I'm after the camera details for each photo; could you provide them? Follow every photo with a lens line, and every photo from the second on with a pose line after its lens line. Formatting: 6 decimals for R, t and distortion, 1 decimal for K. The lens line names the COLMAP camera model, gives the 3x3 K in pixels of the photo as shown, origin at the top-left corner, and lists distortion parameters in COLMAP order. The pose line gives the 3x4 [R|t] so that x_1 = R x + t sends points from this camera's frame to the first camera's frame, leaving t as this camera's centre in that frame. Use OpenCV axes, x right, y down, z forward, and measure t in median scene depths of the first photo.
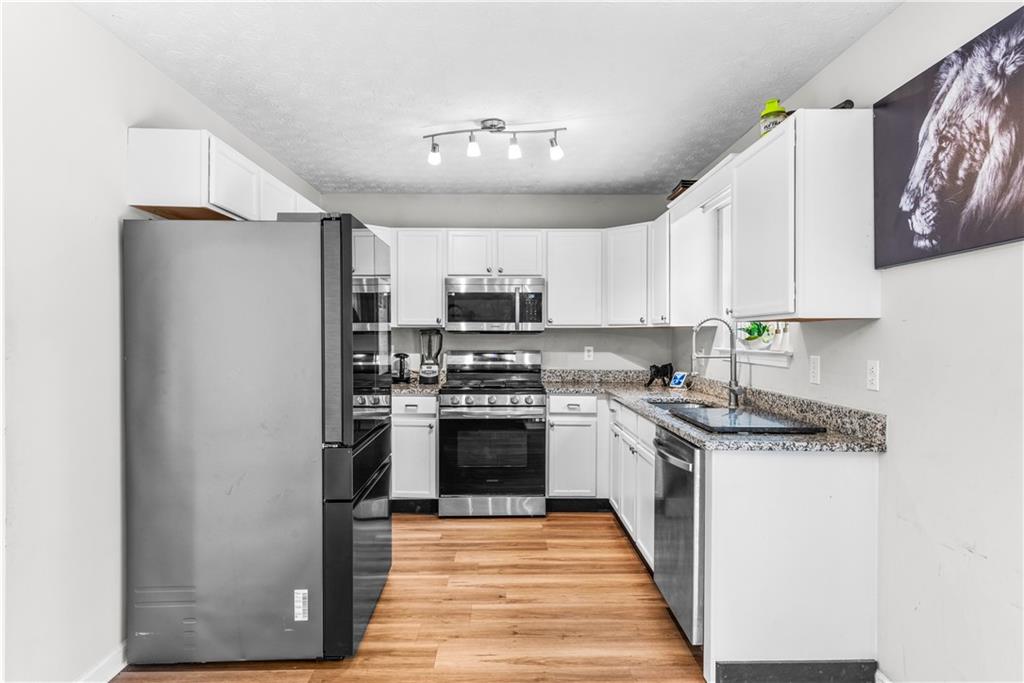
lens RADIAL K [[601.8, 0, 510.8], [0, 601.8, 338.2], [0, 0, 1]] dist [0.003086, 0.001994]
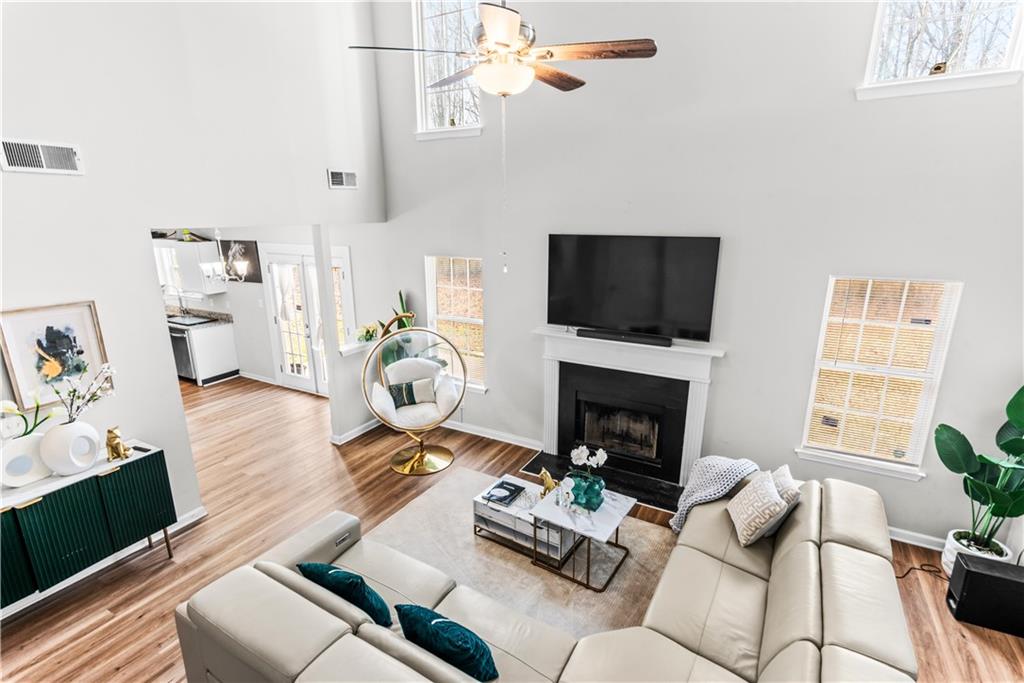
lens RADIAL K [[499.1, 0, 508.0], [0, 499.1, 343.4], [0, 0, 1]] dist [0.018282, -0.000496]
pose [[0.503996, -0.227968, 0.833078, -0.767964], [0.014807, 0.966677, 0.255570, -0.301093], [-0.863579, -0.116471, 0.490577, -1.346965]]
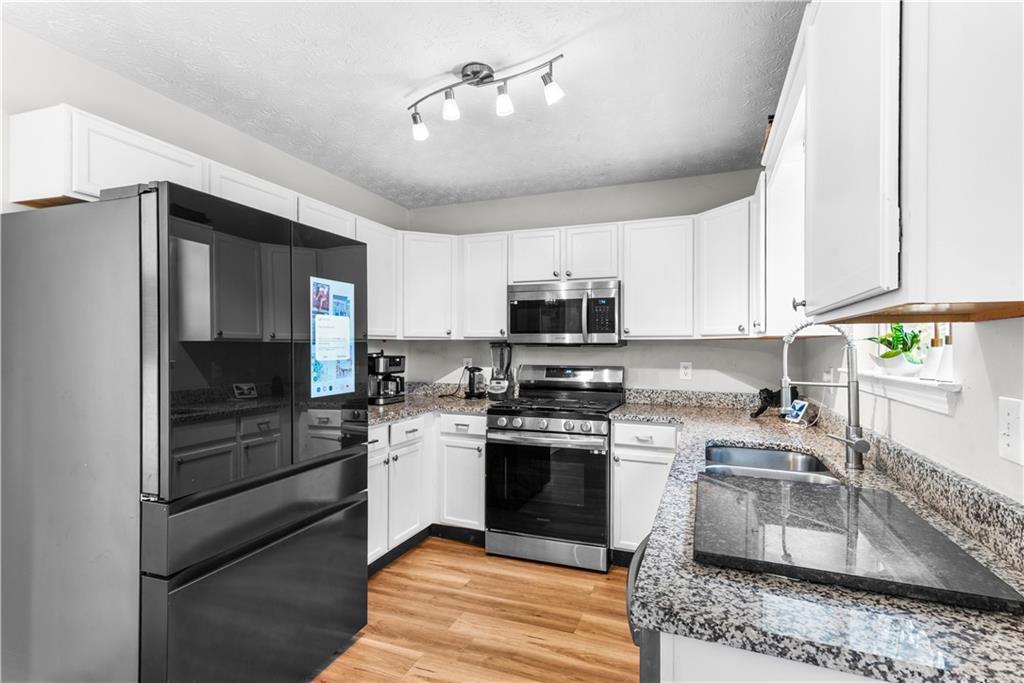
lens RADIAL K [[499.1, 0, 512.7], [0, 499.1, 344.5], [0, 0, 1]] dist [0.018282, -0.000496]
pose [[0.928749, -0.000106, -0.370708, 0.189009], [-0.004145, 0.999934, -0.010672, -0.002416], [0.370685, 0.011449, 0.928688, 0.323657]]
